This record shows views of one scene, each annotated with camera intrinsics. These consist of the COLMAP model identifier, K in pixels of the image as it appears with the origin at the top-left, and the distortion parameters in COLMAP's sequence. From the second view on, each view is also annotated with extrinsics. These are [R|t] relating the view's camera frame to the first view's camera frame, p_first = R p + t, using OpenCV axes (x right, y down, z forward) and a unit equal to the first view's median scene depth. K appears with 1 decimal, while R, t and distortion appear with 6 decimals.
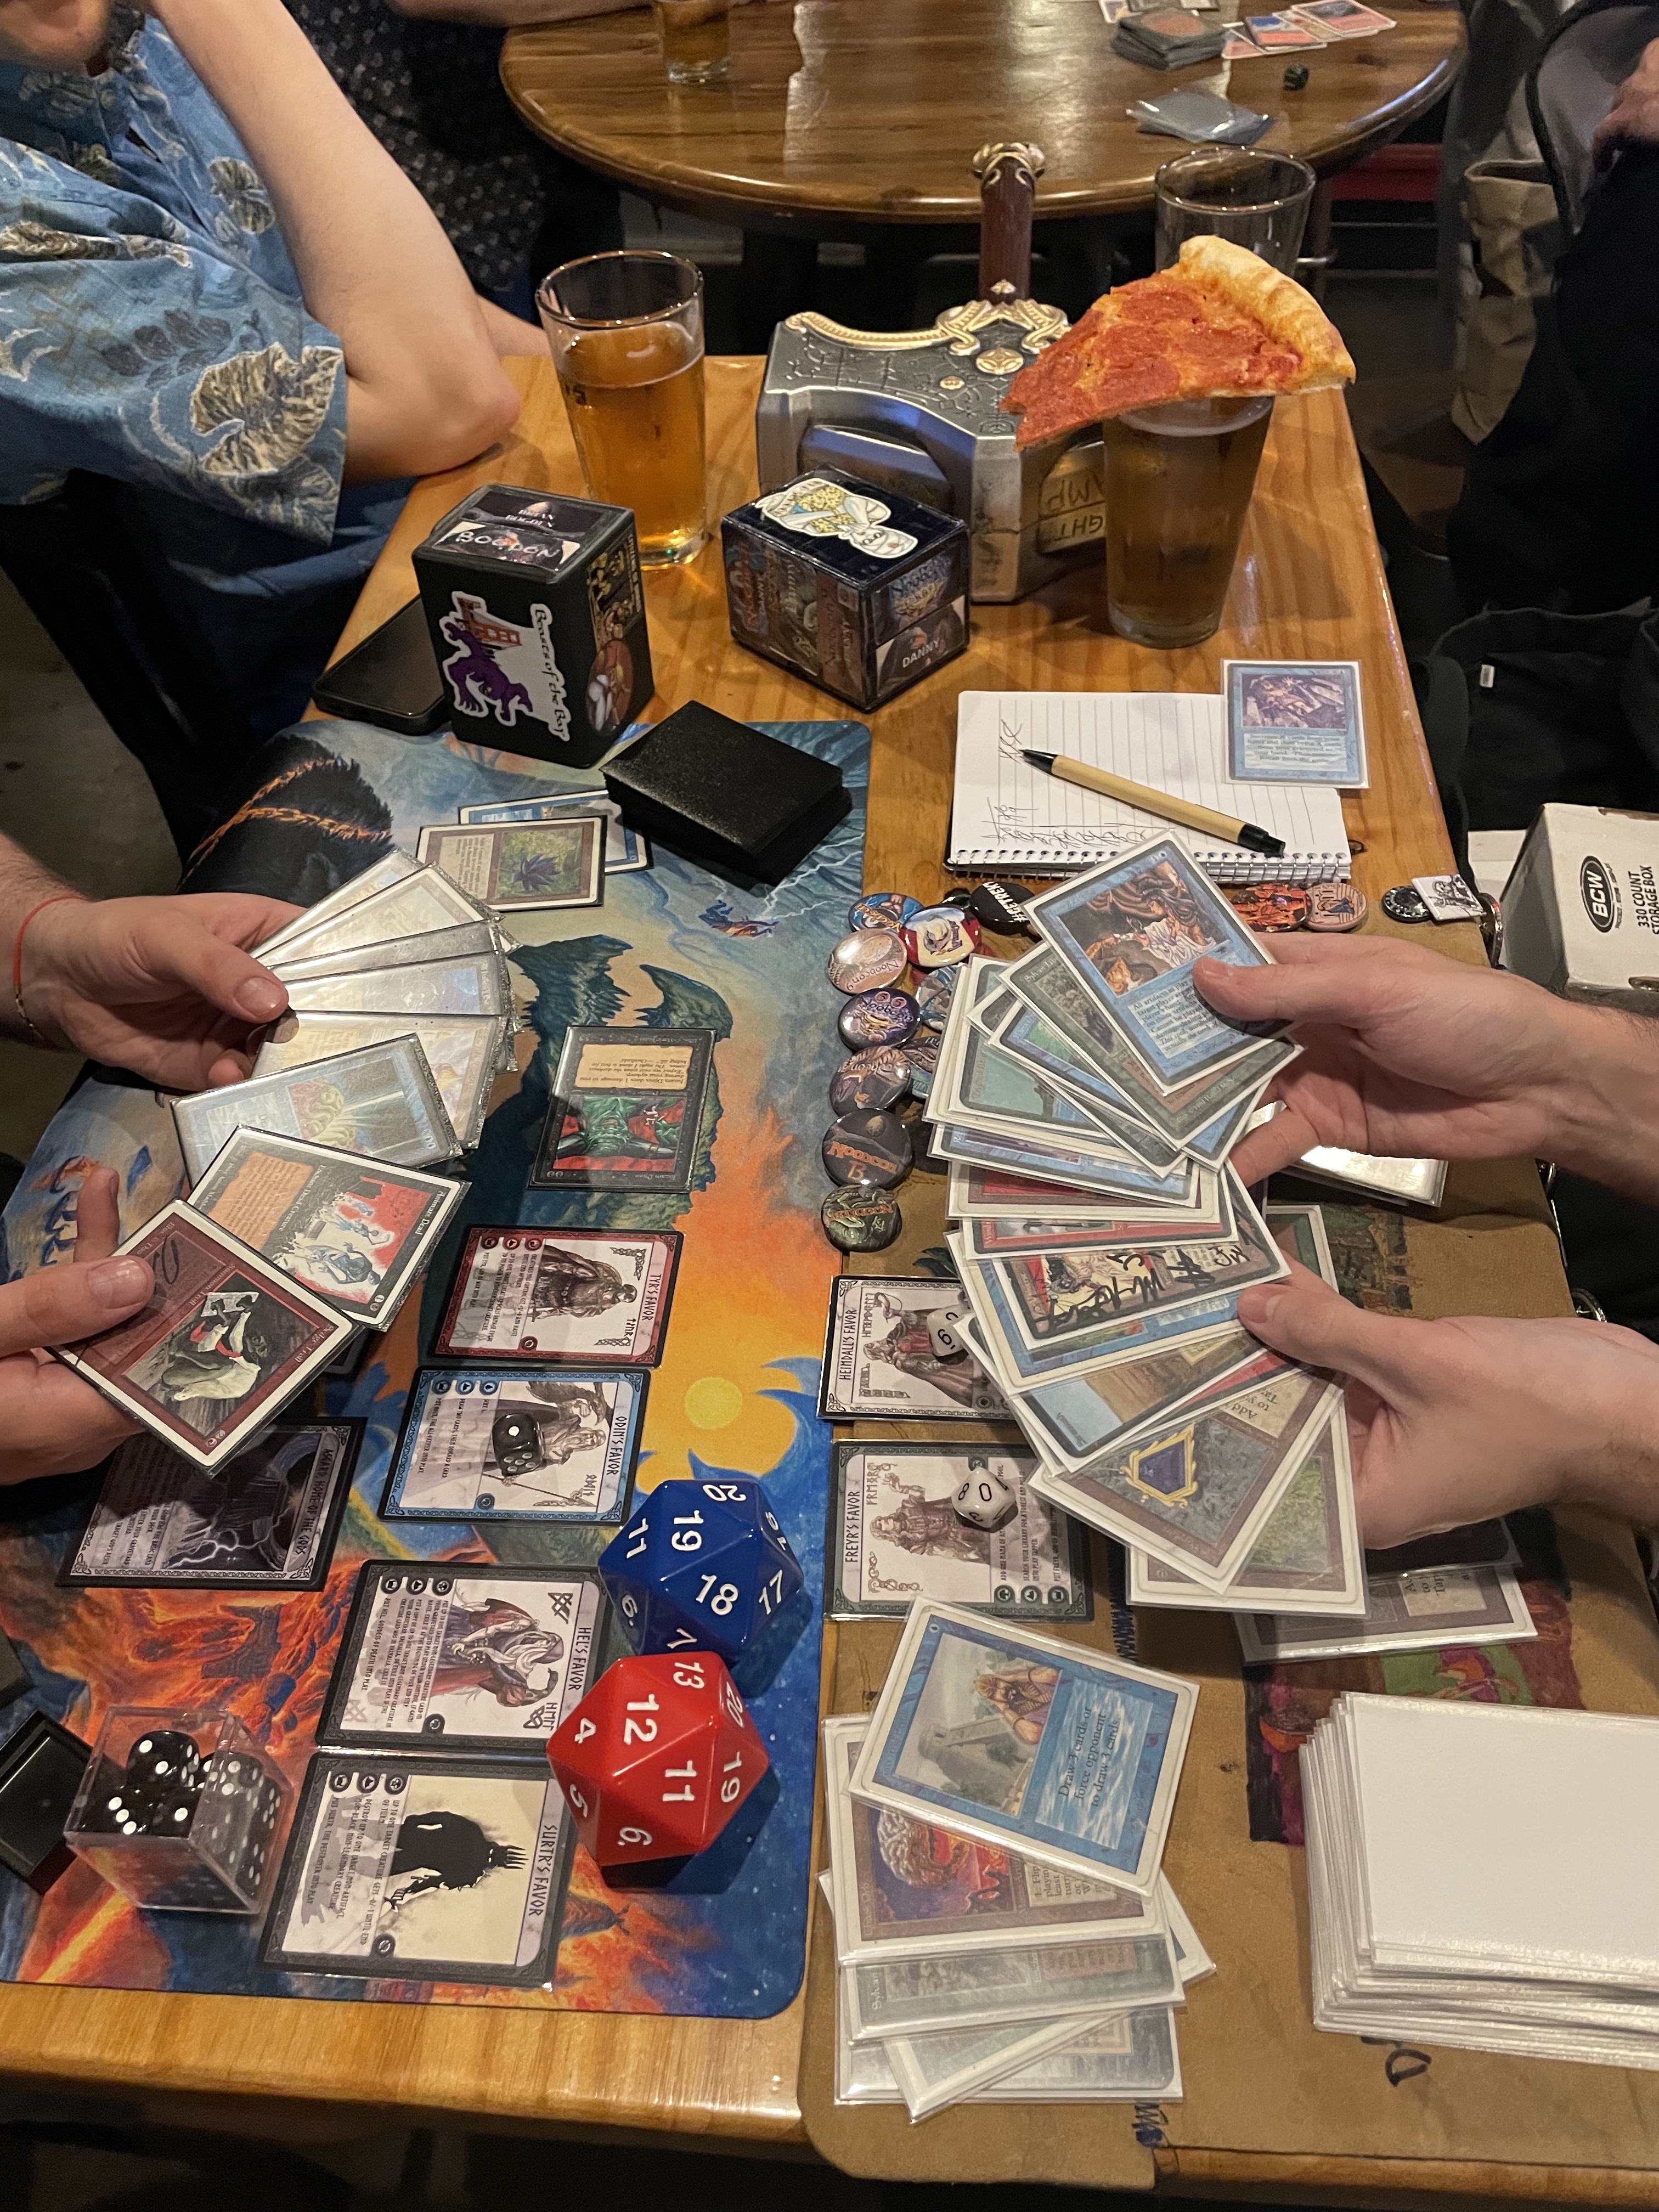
lens RADIAL K [[1696.1, 0, 851.4], [0, 1696.1, 1108.0], [0, 0, 1]] dist [0.082035, -0.116995]
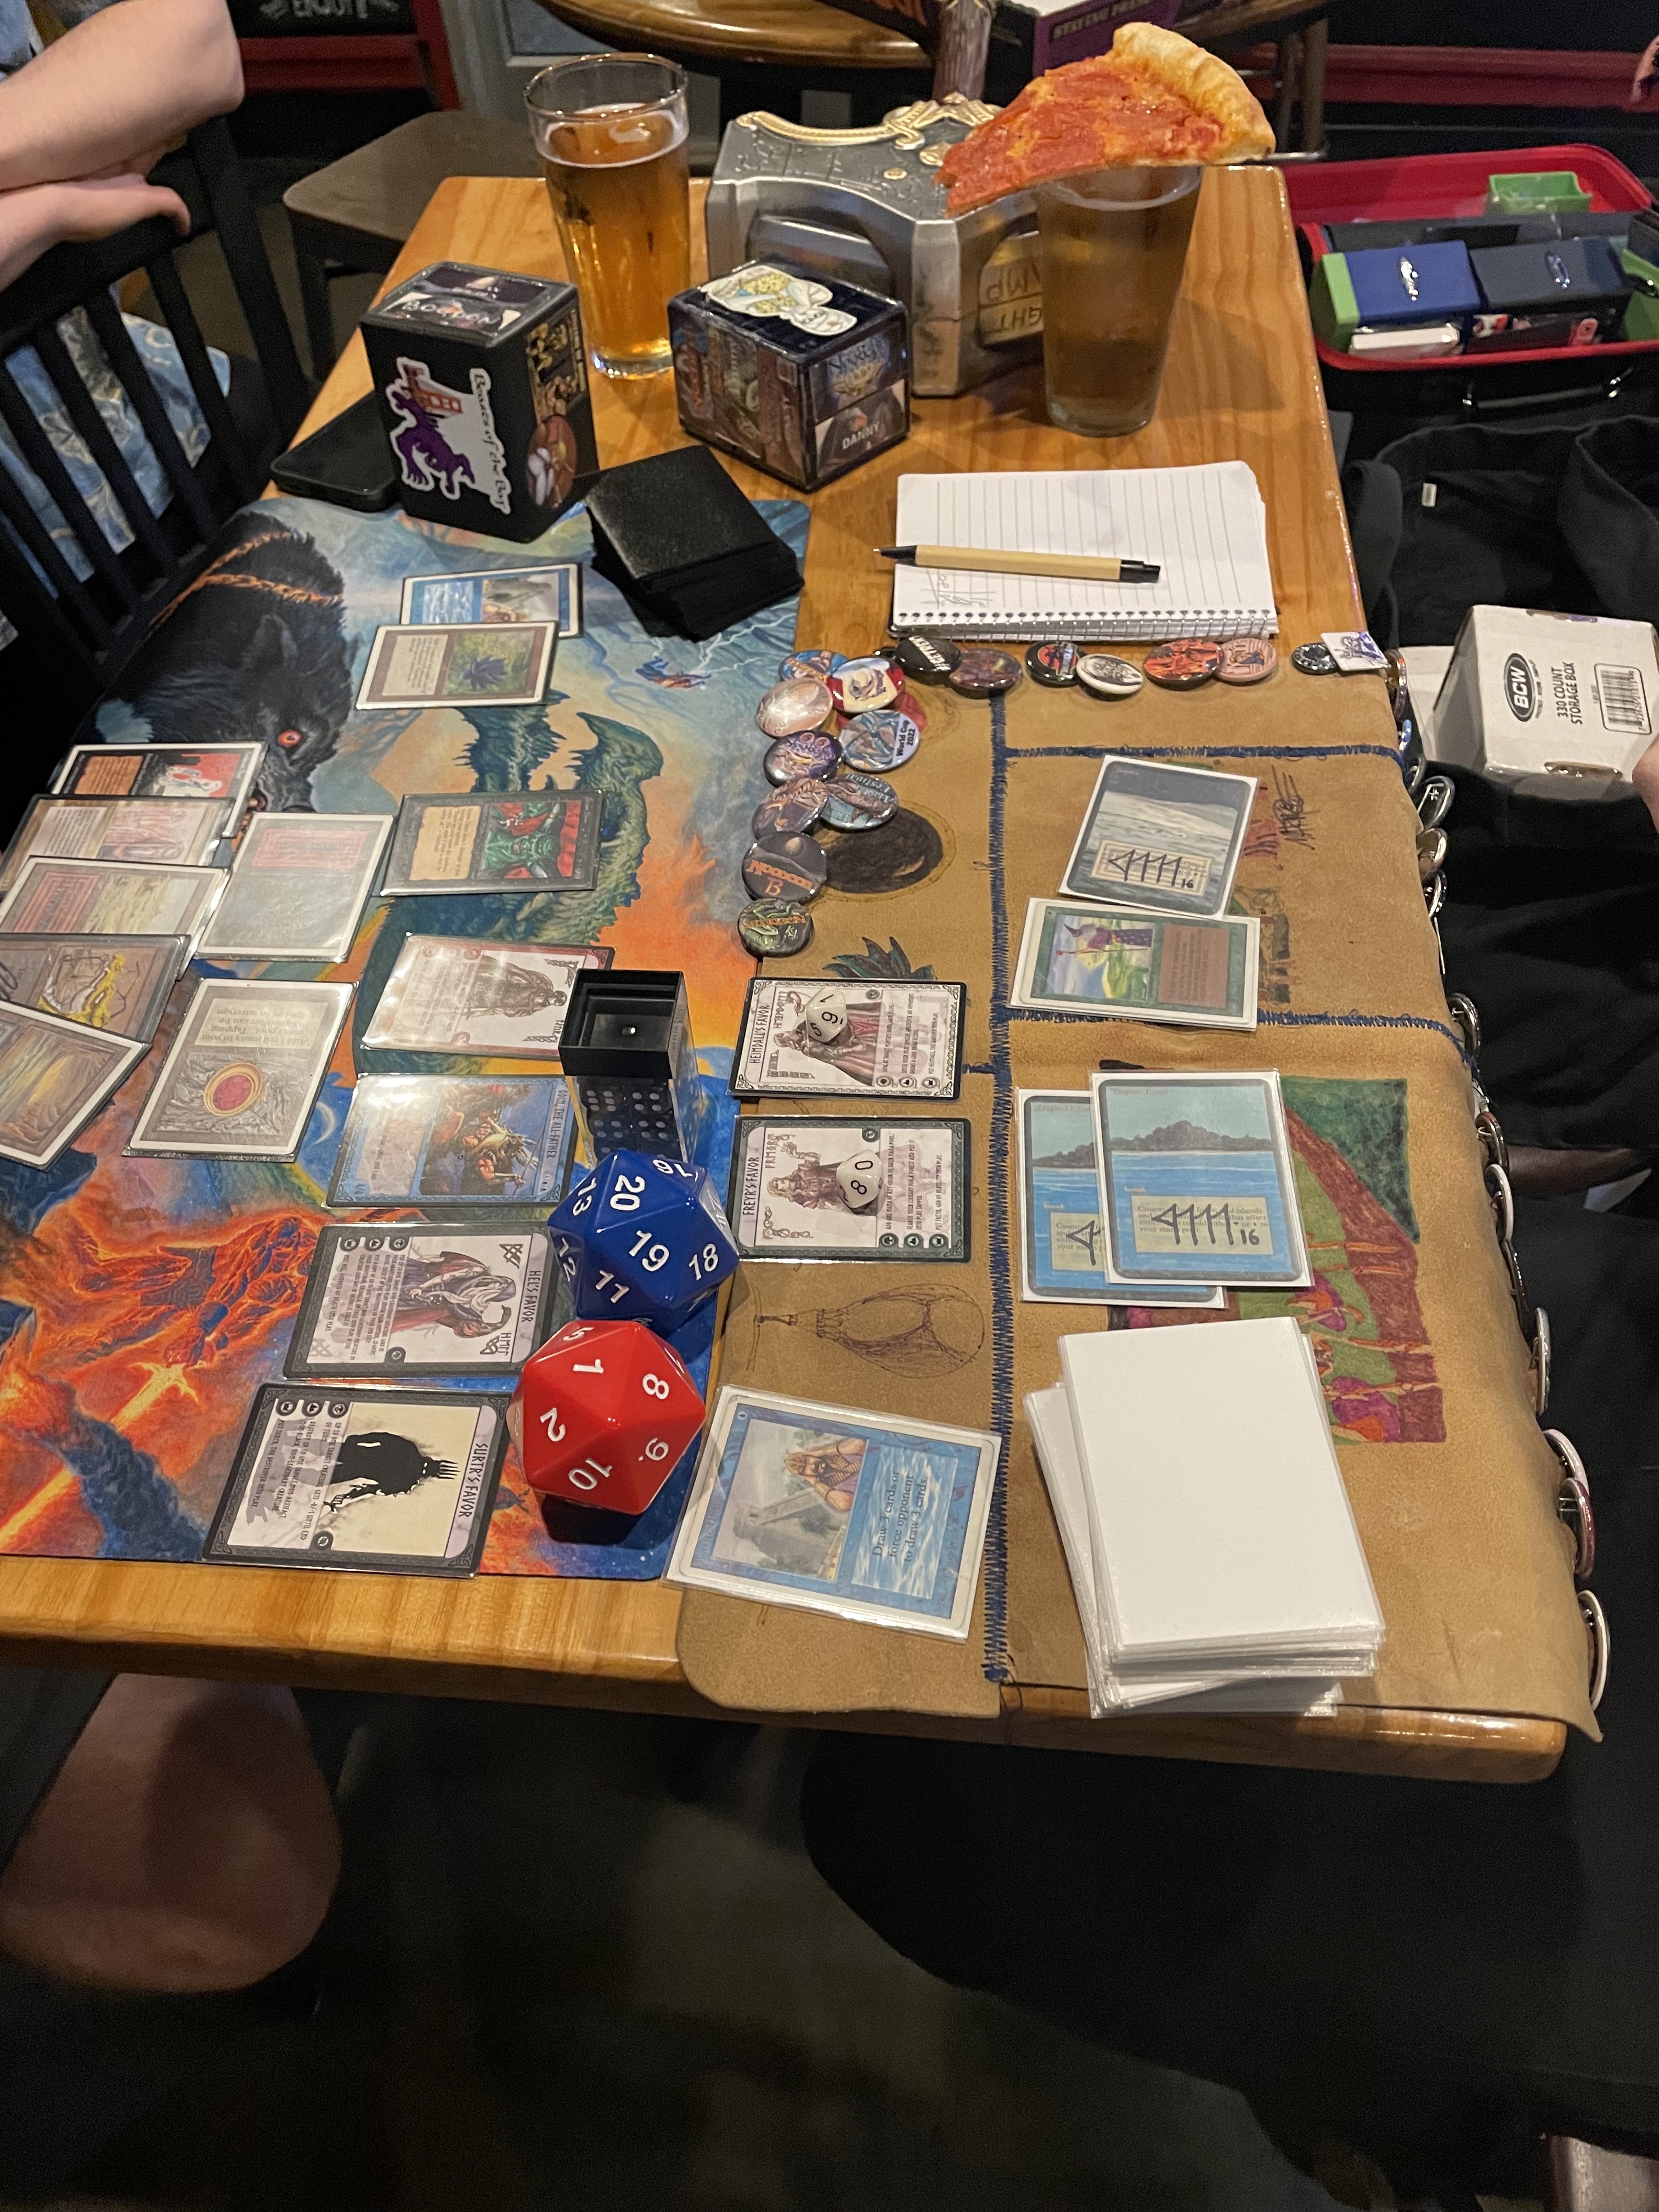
lens RADIAL K [[1699.3, 0, 845.1], [0, 1699.3, 1105.7], [0, 0, 1]] dist [0.075667, -0.110495]
pose [[0.999912, 0.010498, -0.008134, 0.045949], [-0.010321, 0.999714, 0.021595, 0.119935], [0.008358, -0.021510, 0.999734, -0.042860]]
